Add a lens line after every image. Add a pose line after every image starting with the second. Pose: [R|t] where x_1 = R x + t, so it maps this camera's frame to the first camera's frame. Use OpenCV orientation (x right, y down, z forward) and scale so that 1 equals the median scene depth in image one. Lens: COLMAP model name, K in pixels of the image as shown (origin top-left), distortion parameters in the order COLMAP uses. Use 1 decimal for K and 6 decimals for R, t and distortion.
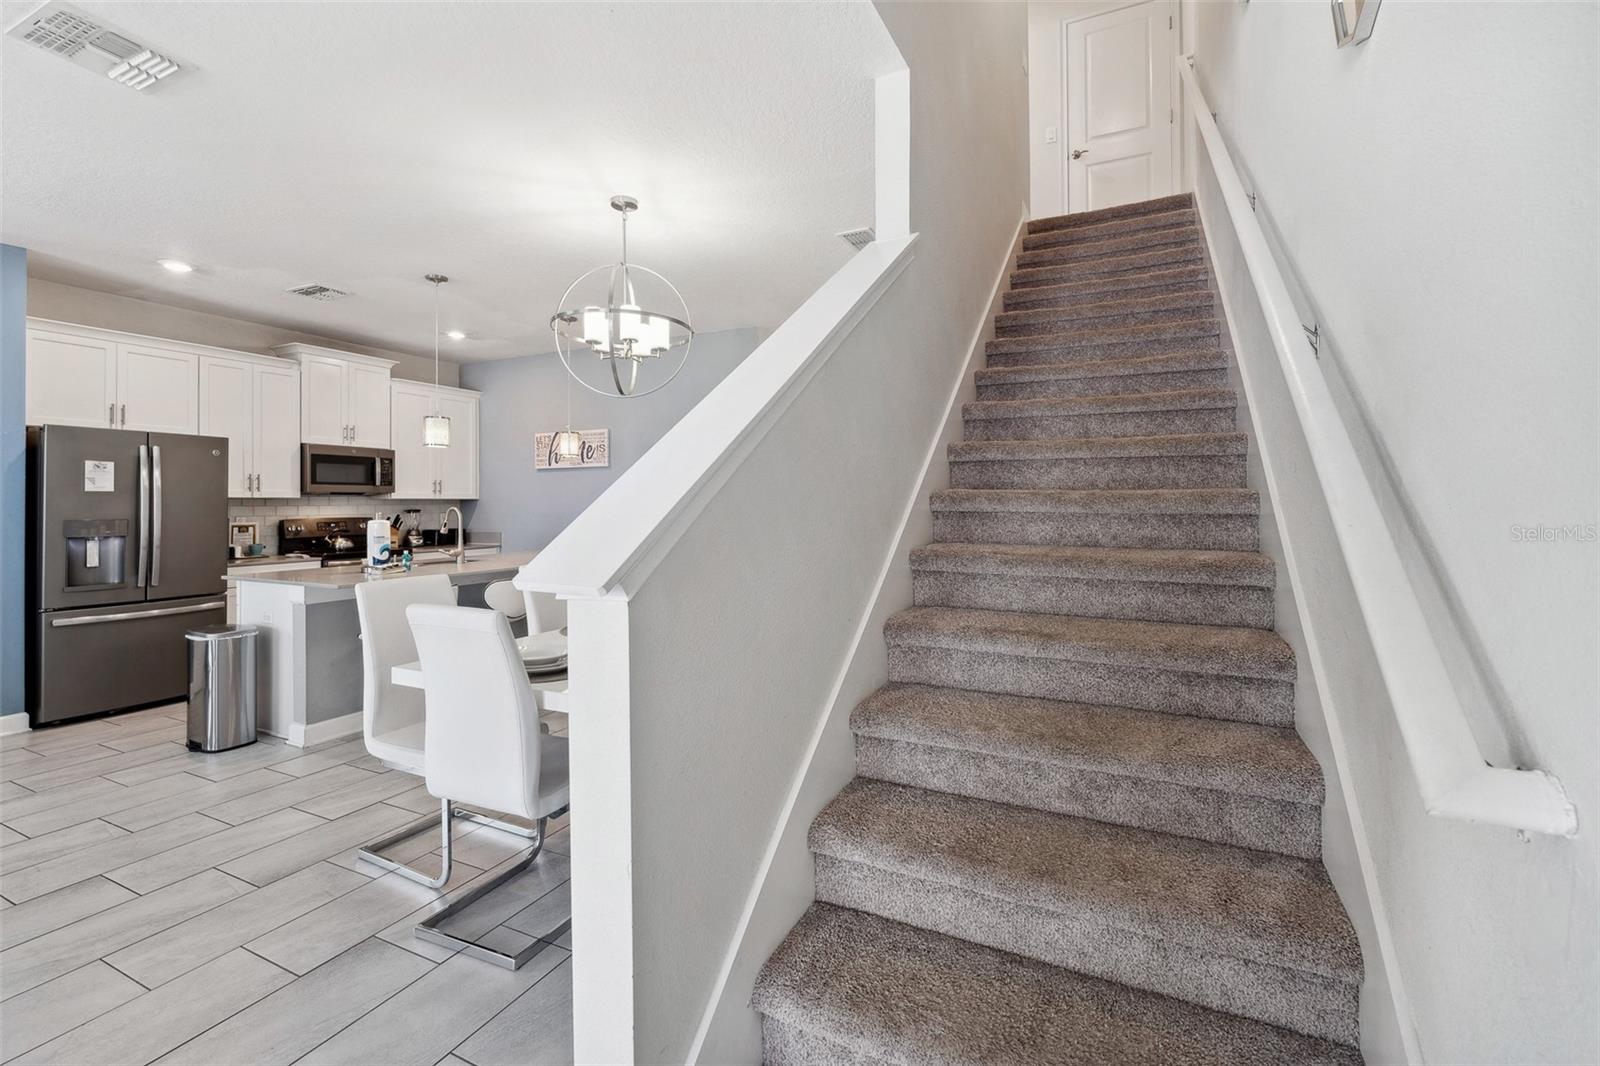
lens RADIAL K [[685.8, 0, 805.3], [0, 685.8, 497.9], [0, 0, 1]] dist [-0.000440, -0.000214]
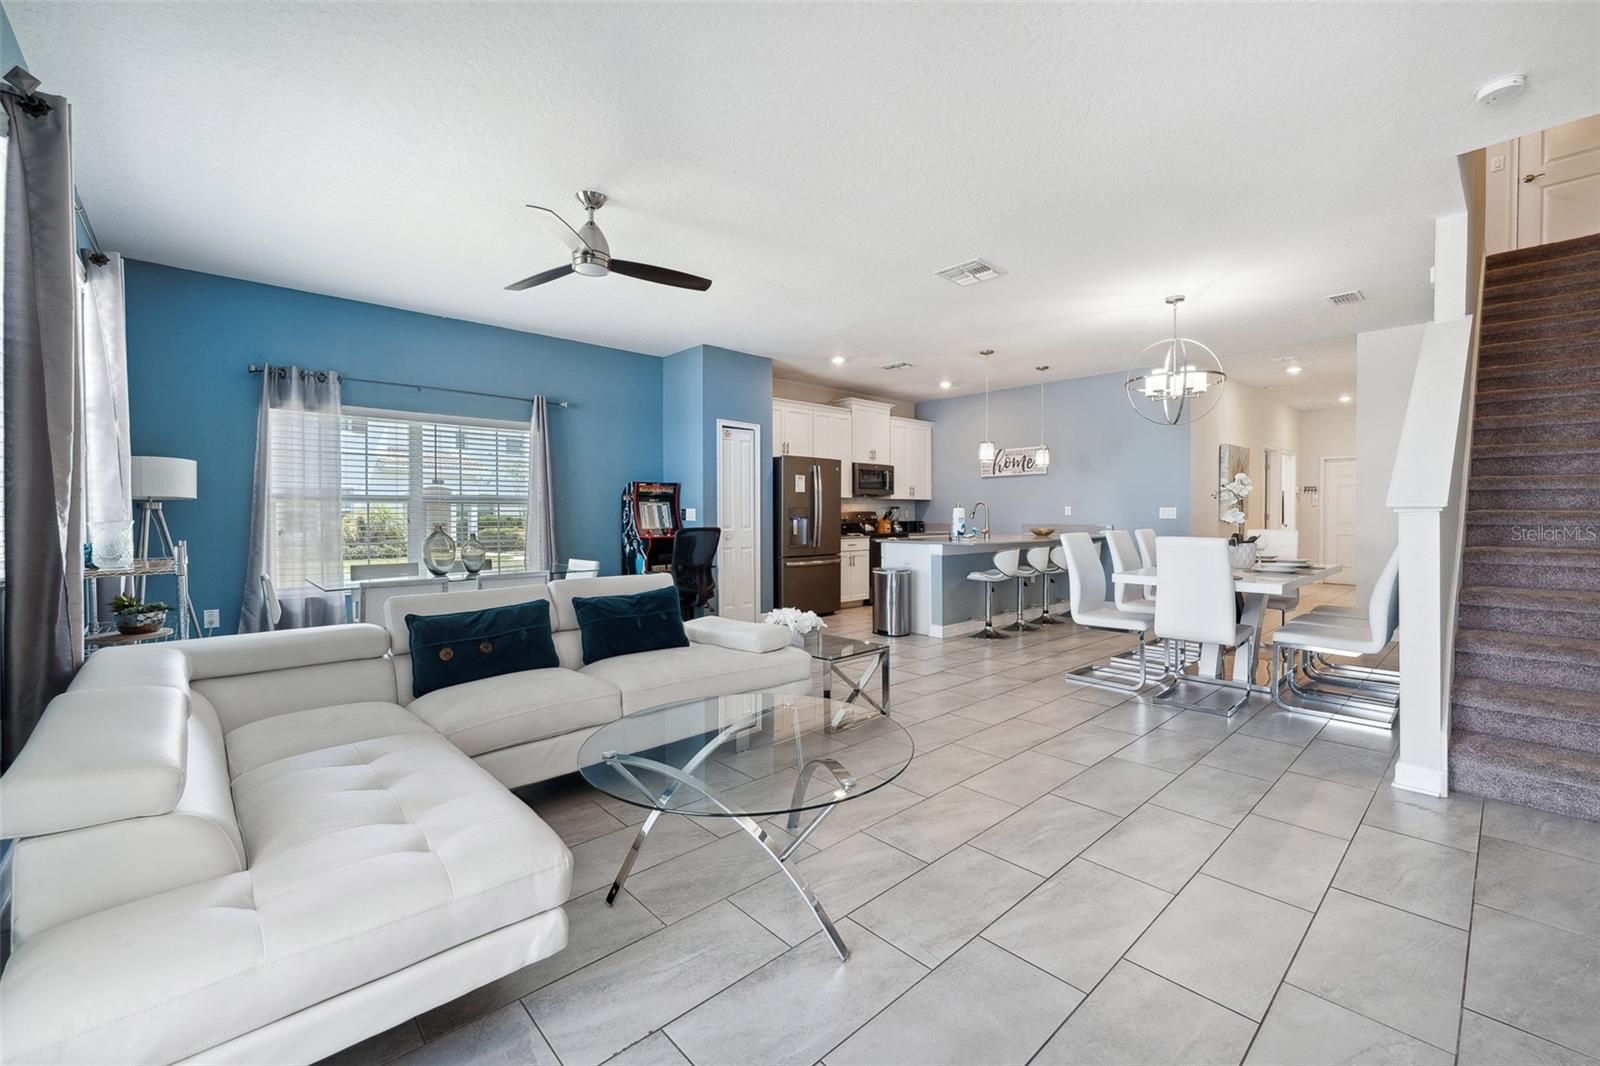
lens RADIAL K [[649.0, 0, 799.5], [0, 649.0, 527.8], [0, 0, 1]] dist [-0.001907, -0.000439]
pose [[0.927791, 0.008216, -0.373011, -0.300396], [0.002580, 0.999592, 0.028434, 0.025804], [0.373092, -0.027343, 0.927391, -0.414499]]
